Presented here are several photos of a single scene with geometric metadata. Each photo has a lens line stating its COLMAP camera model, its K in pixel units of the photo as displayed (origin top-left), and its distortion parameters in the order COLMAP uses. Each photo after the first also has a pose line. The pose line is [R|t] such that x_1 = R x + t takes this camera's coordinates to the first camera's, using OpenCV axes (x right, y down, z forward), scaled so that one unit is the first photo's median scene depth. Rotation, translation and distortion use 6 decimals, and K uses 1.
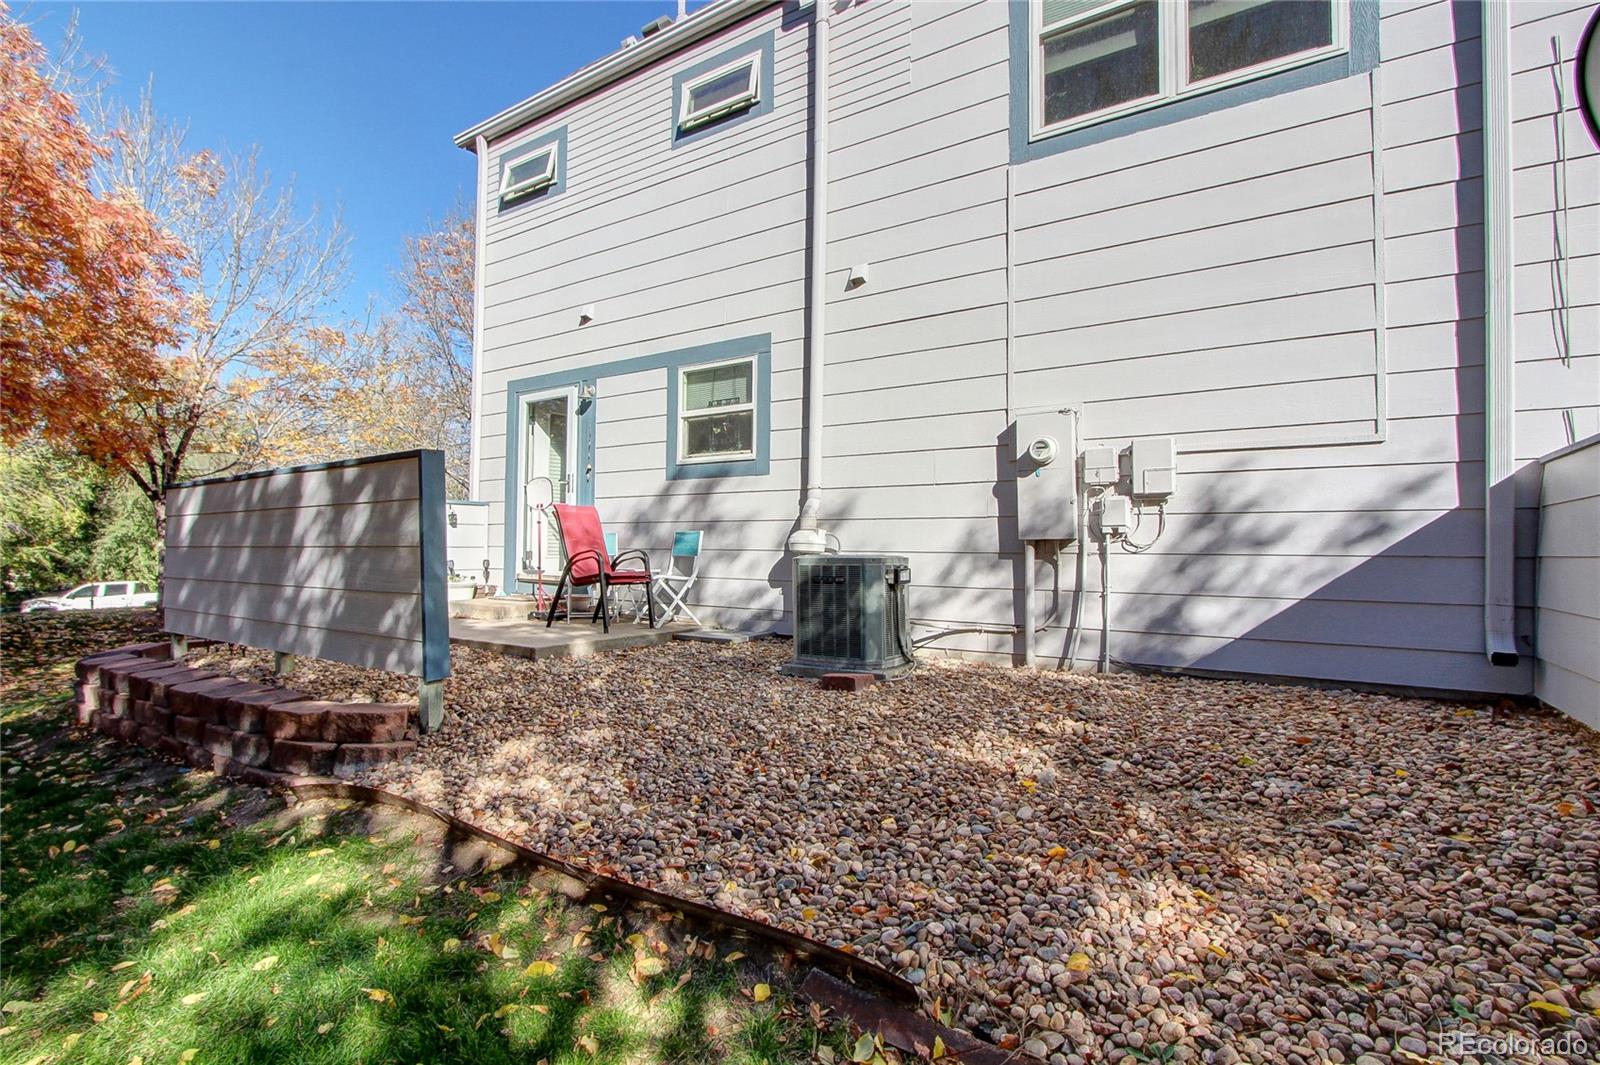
lens RADIAL K [[771.9, 0, 765.9], [0, 771.9, 532.6], [0, 0, 1]] dist [-0.019996, 0.004589]
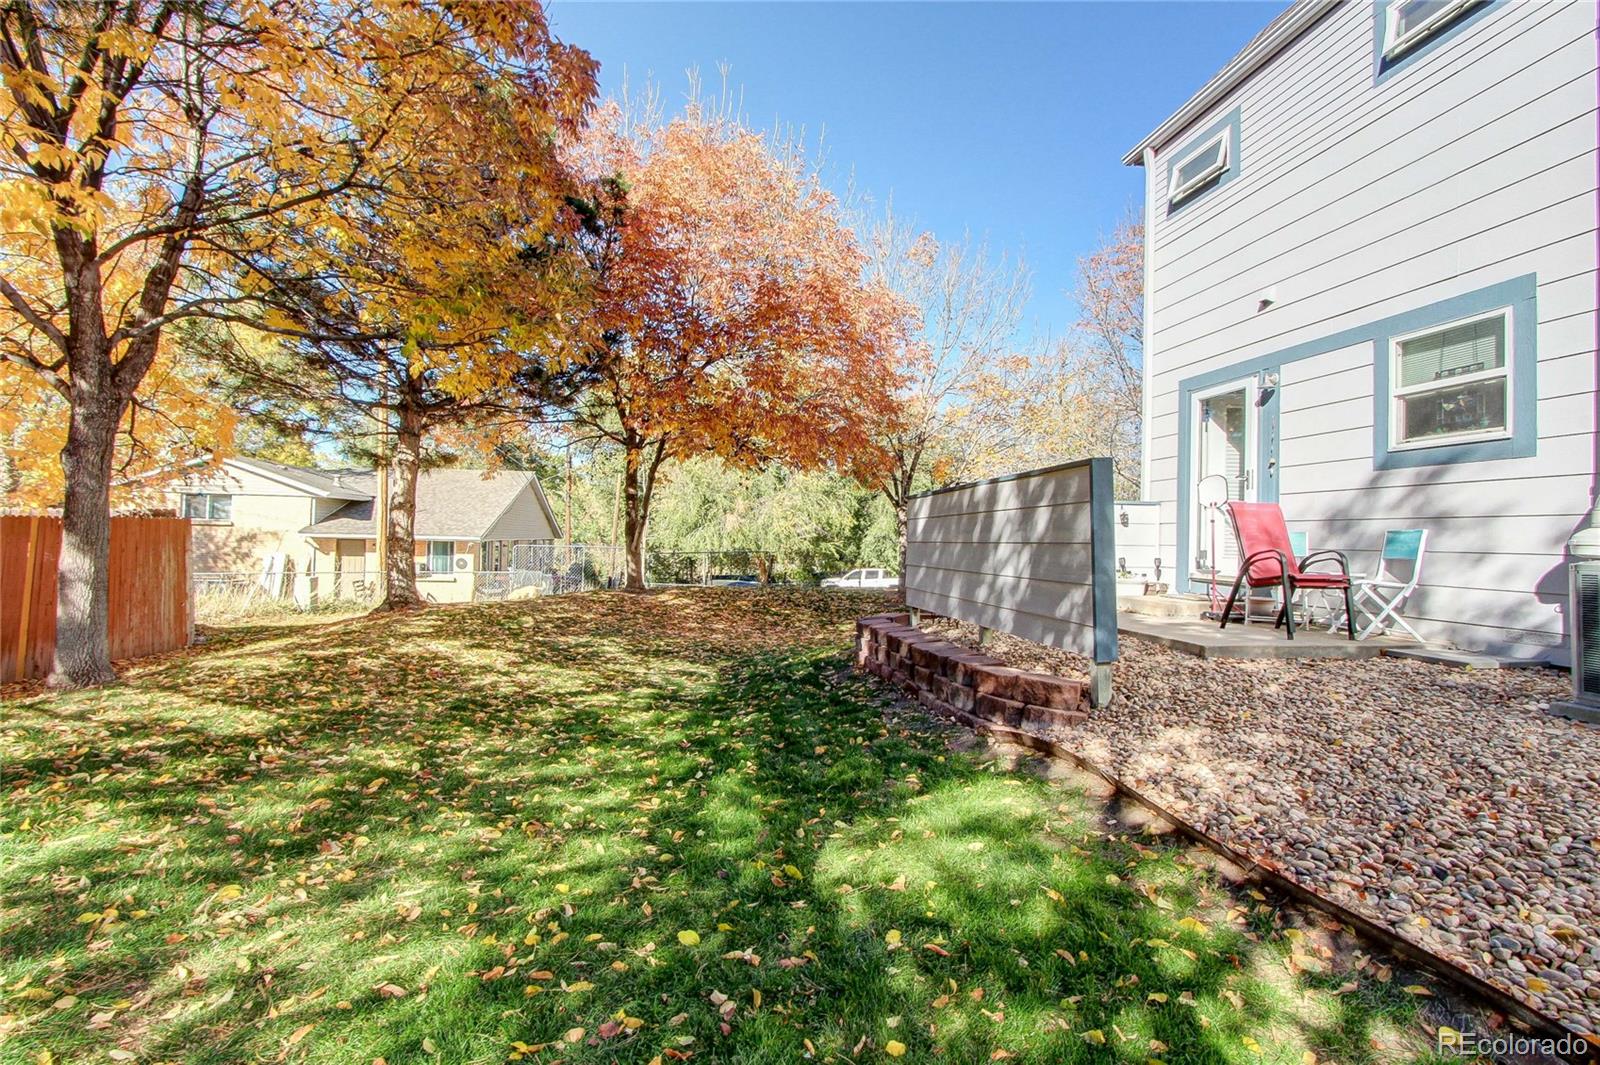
lens RADIAL K [[750.0, 0, 790.5], [0, 750.0, 524.3], [0, 0, 1]] dist [-0.017984, 0.003155]
pose [[0.688482, -0.007871, -0.725210, 0.025770], [0.000480, 0.999946, -0.010397, 0.000257], [0.725253, 0.006810, 0.688449, -0.046960]]
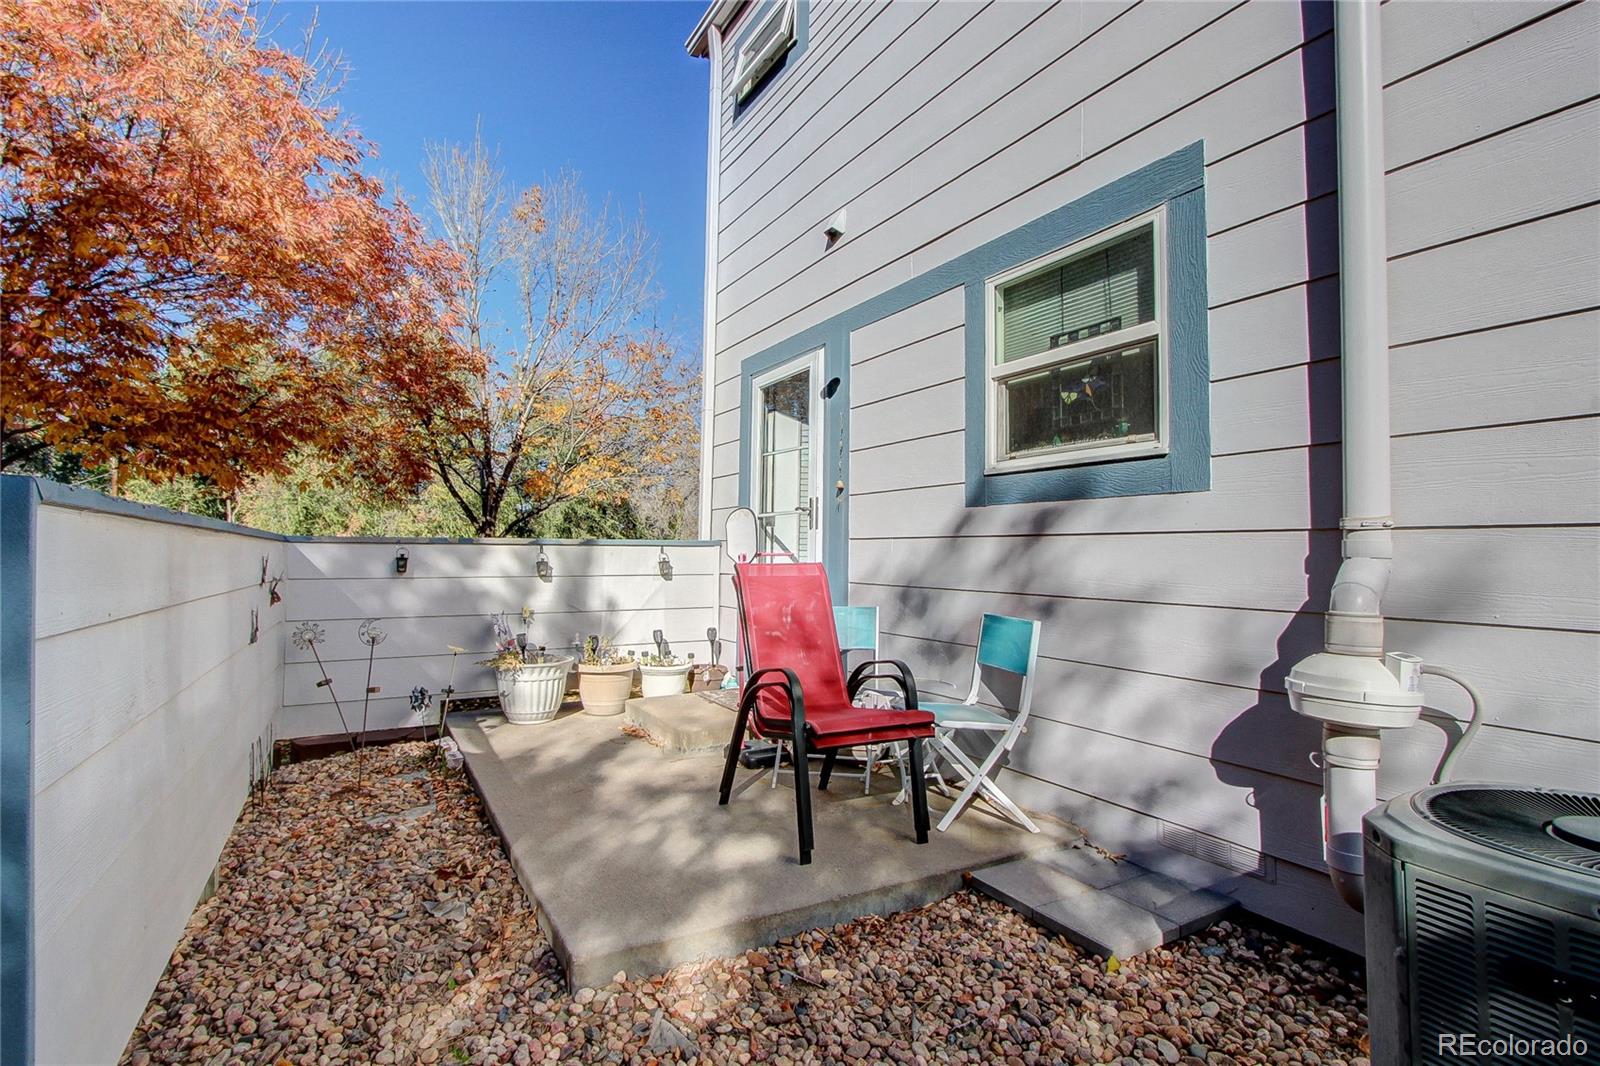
lens RADIAL K [[750.0, 0, 775.5], [0, 750.0, 525.4], [0, 0, 1]] dist [-0.017984, 0.003155]
pose [[0.892682, -0.018096, -0.450324, -0.021272], [0.009659, 0.999732, -0.021025, -0.049985], [0.450584, 0.014419, 0.892618, 0.545248]]
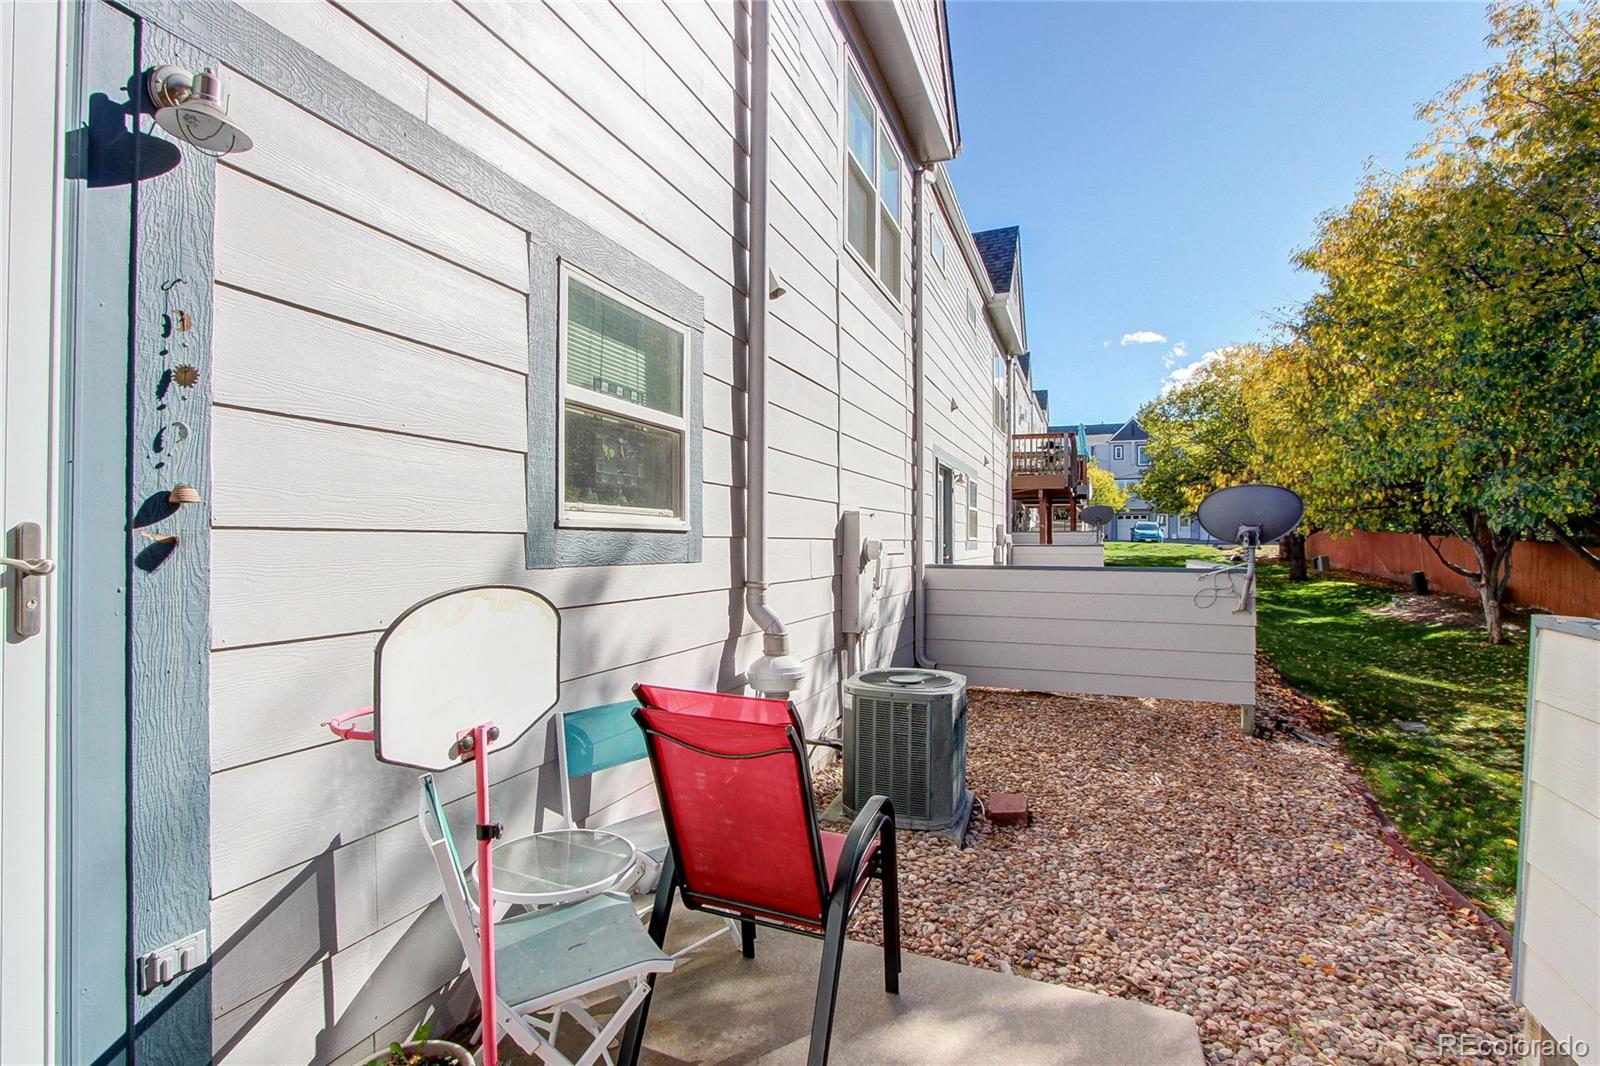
lens RADIAL K [[750.0, 0, 795.8], [0, 750.0, 539.6], [0, 0, 1]] dist [-0.017984, 0.003155]
pose [[-0.188648, 0.012501, 0.981965, -0.504181], [-0.013036, 0.999799, -0.015233, -0.082712], [-0.981958, -0.015675, -0.188447, 1.014584]]
